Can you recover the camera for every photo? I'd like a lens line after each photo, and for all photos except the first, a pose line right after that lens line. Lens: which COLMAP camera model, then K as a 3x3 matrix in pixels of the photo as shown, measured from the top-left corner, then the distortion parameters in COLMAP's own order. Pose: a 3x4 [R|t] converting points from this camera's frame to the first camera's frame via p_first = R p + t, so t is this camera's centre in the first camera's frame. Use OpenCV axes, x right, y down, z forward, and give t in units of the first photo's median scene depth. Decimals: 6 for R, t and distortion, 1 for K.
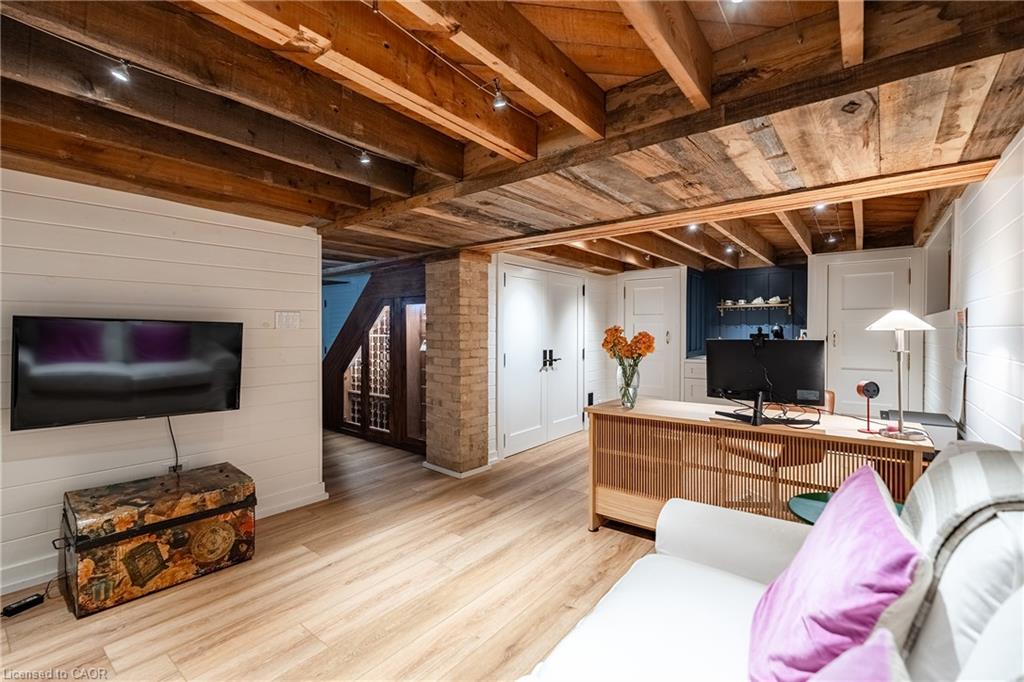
lens RADIAL K [[453.5, 0, 510.8], [0, 453.5, 335.4], [0, 0, 1]] dist [-0.002658, -0.000174]
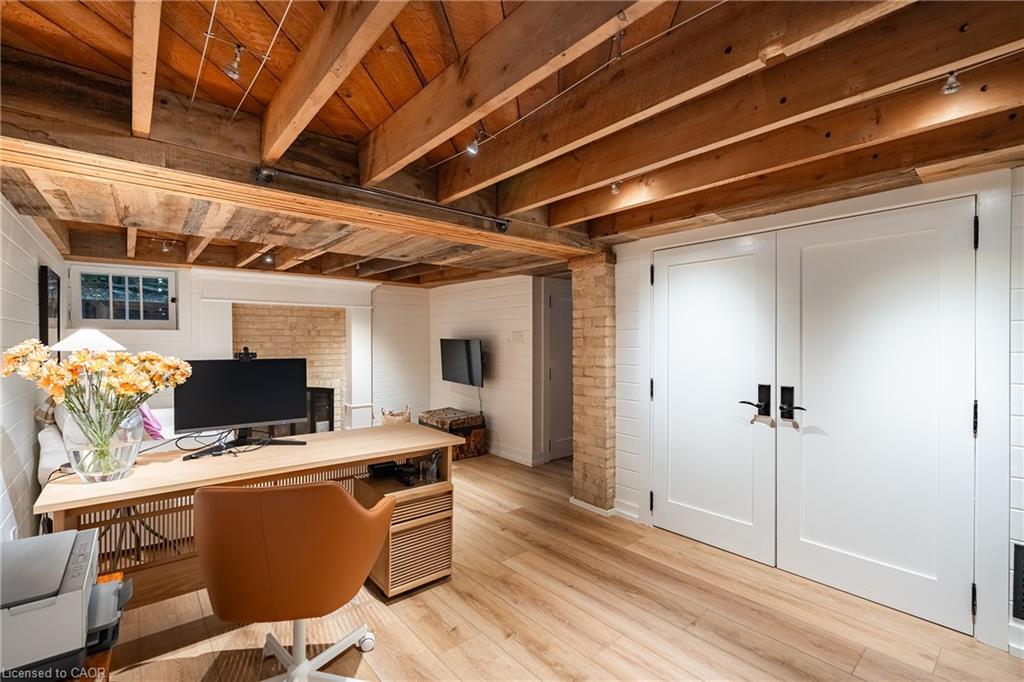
lens RADIAL K [[453.5, 0, 513.8], [0, 453.5, 343.3], [0, 0, 1]] dist [-0.002658, -0.000174]
pose [[-0.194758, 0.008279, -0.980816, 0.809269], [-0.008402, 0.999914, 0.010108, -0.023157], [0.980815, 0.010209, -0.194671, 1.029853]]
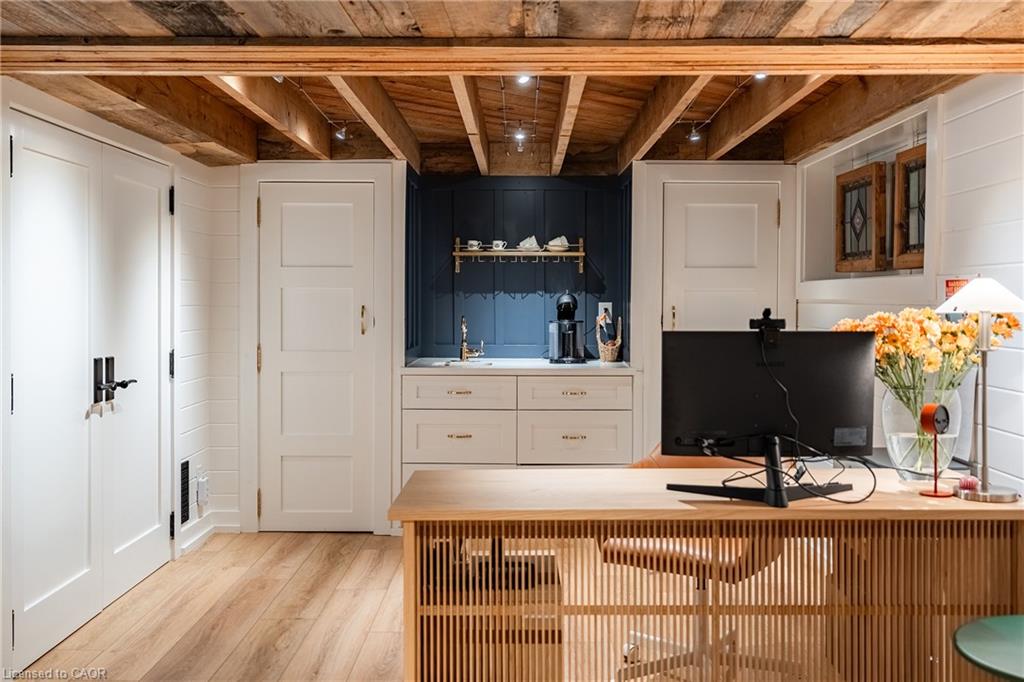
lens RADIAL K [[1029.1, 0, 520.0], [0, 1029.1, 315.9], [0, 0, 1]] dist [0.012320, 0.000000]
pose [[0.784805, -0.007023, 0.619703, -0.217329], [0.001756, 0.999957, 0.009108, -0.010991], [-0.619740, -0.006060, 0.784784, 0.172650]]
